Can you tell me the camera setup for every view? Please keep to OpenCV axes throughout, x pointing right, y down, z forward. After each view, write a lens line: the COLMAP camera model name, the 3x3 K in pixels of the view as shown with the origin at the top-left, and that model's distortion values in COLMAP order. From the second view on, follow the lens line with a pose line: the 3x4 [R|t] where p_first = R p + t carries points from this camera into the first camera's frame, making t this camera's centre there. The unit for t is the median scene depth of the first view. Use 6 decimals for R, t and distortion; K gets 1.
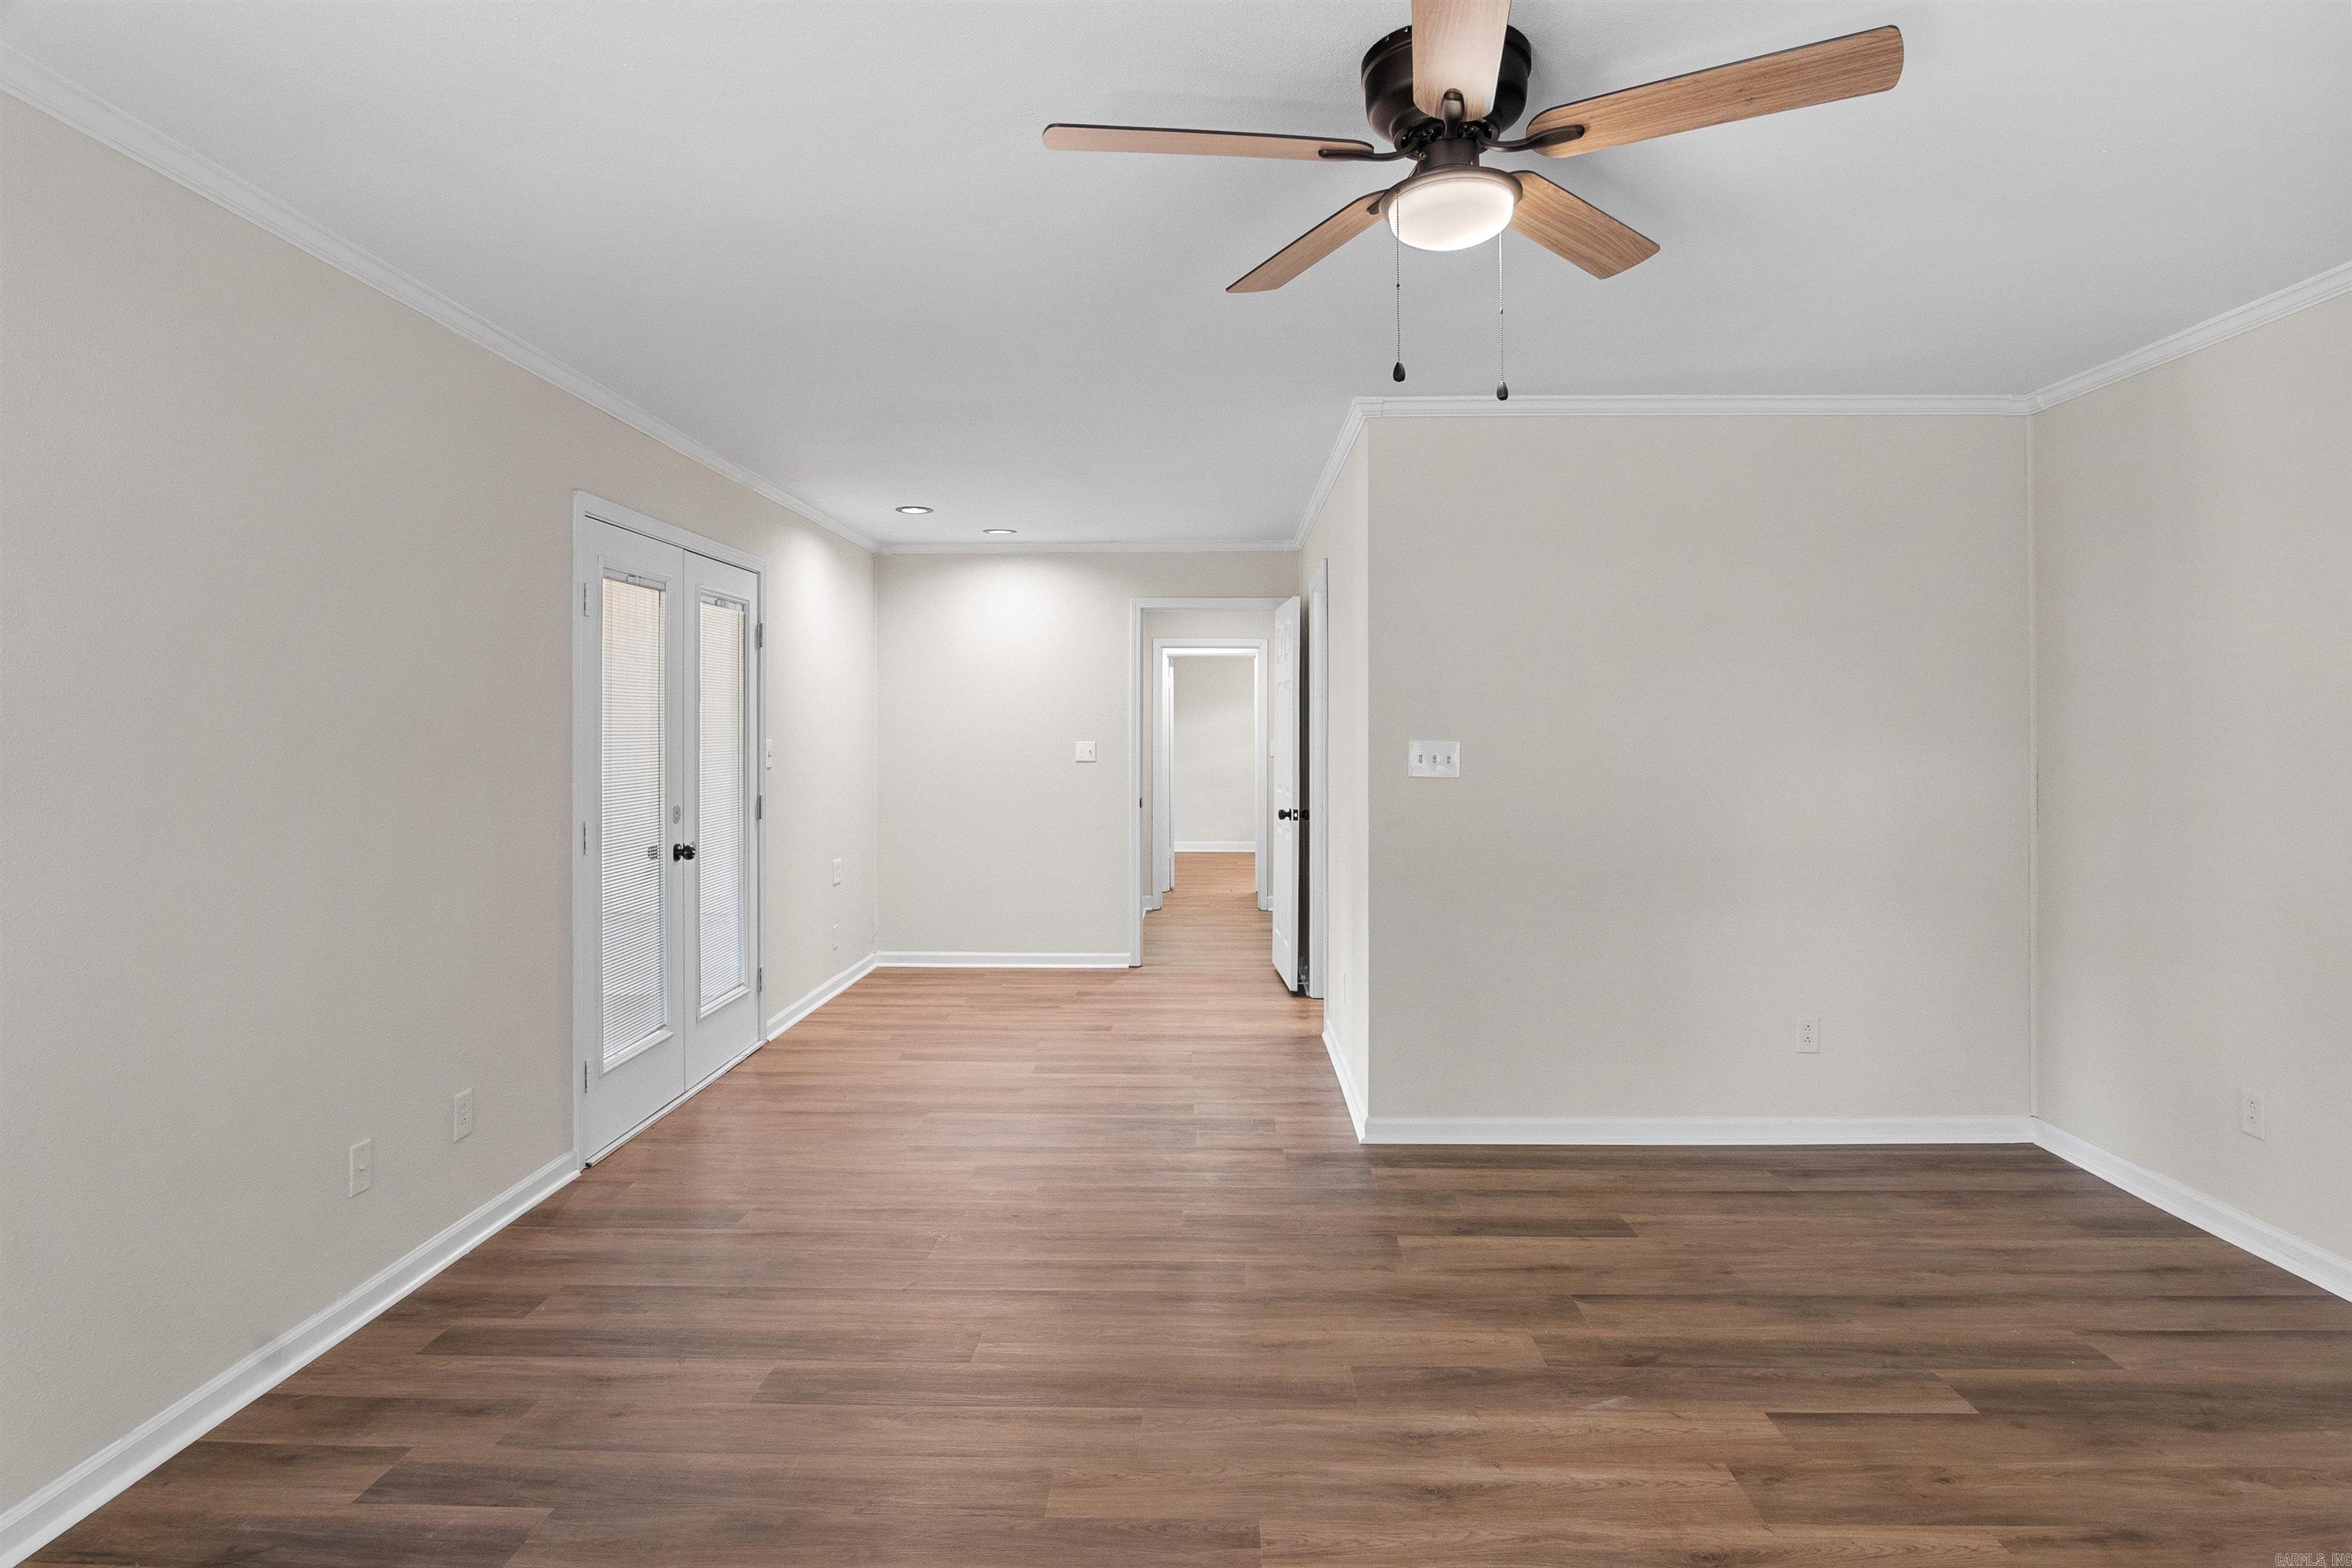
lens RADIAL K [[1268.6, 0, 1141.9], [0, 1268.6, 730.5], [0, 0, 1]] dist [-0.022086, 0.000568]
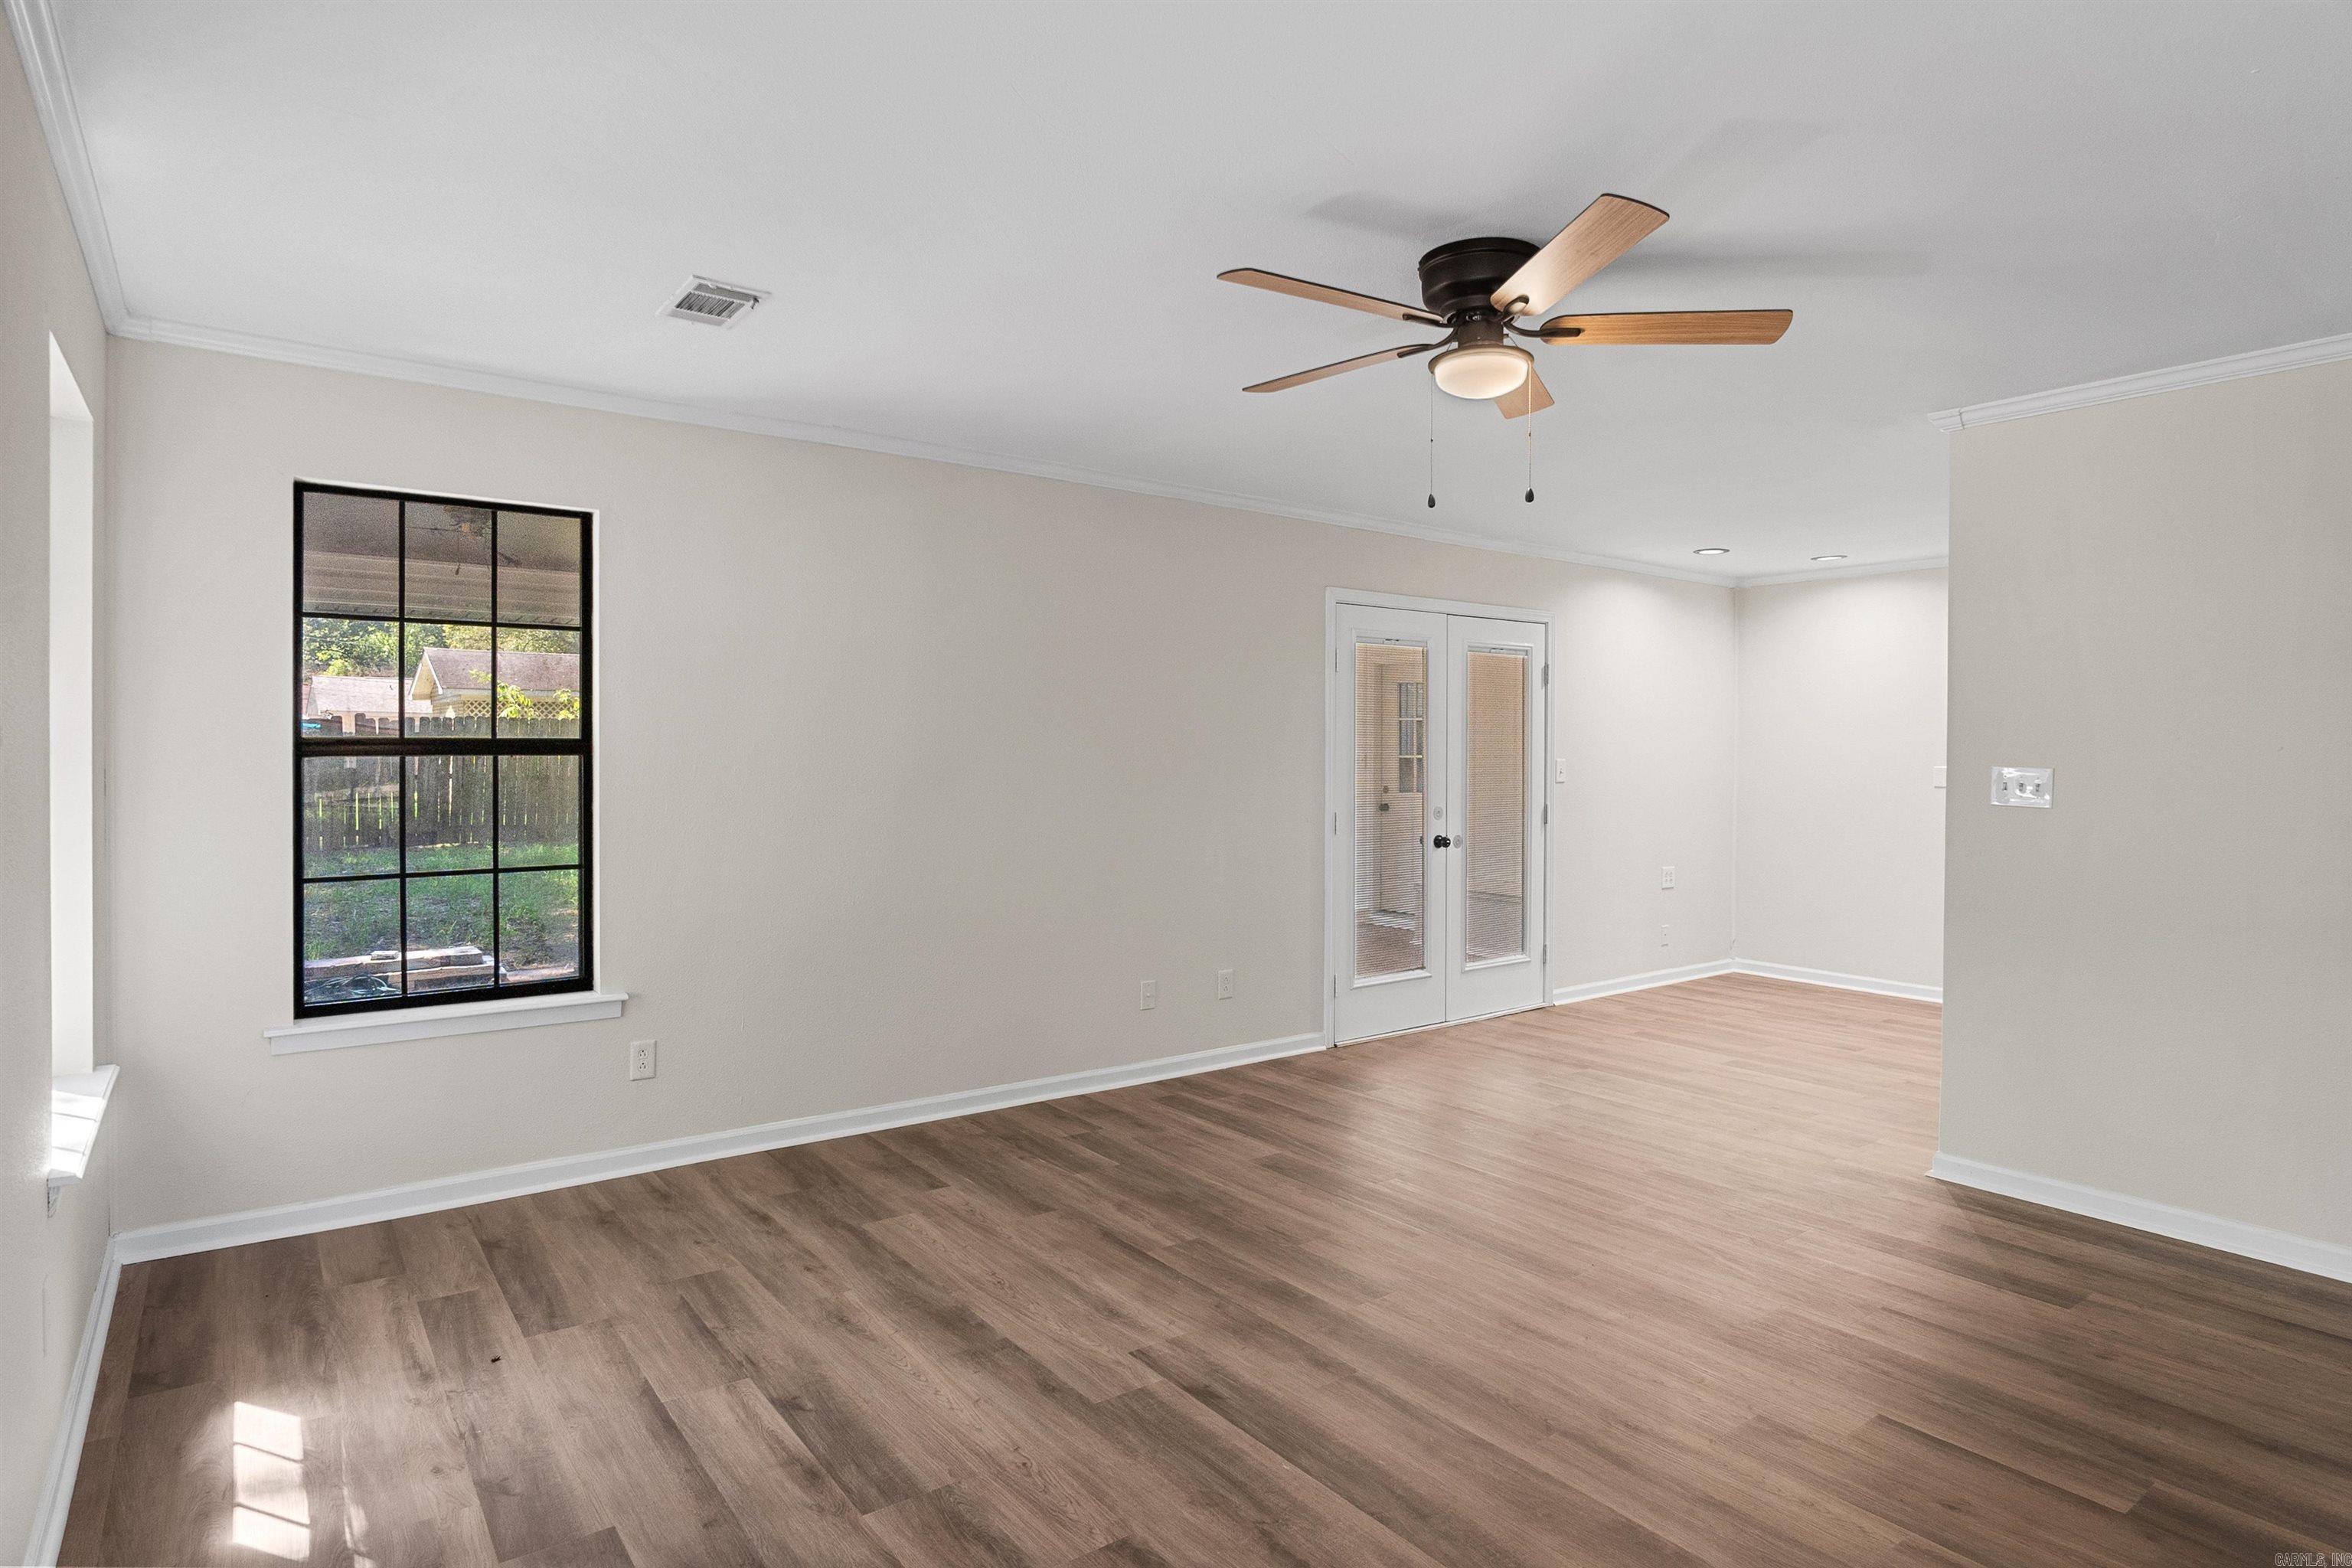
lens RADIAL K [[1272.4, 0, 1198.3], [0, 1272.4, 771.7], [0, 0, 1]] dist [-0.020415, 0.004644]
pose [[0.630574, 0.019807, -0.775876, 0.707709], [-0.007558, 0.999784, 0.019380, -0.002285], [0.776092, -0.006357, 0.630588, -0.068272]]
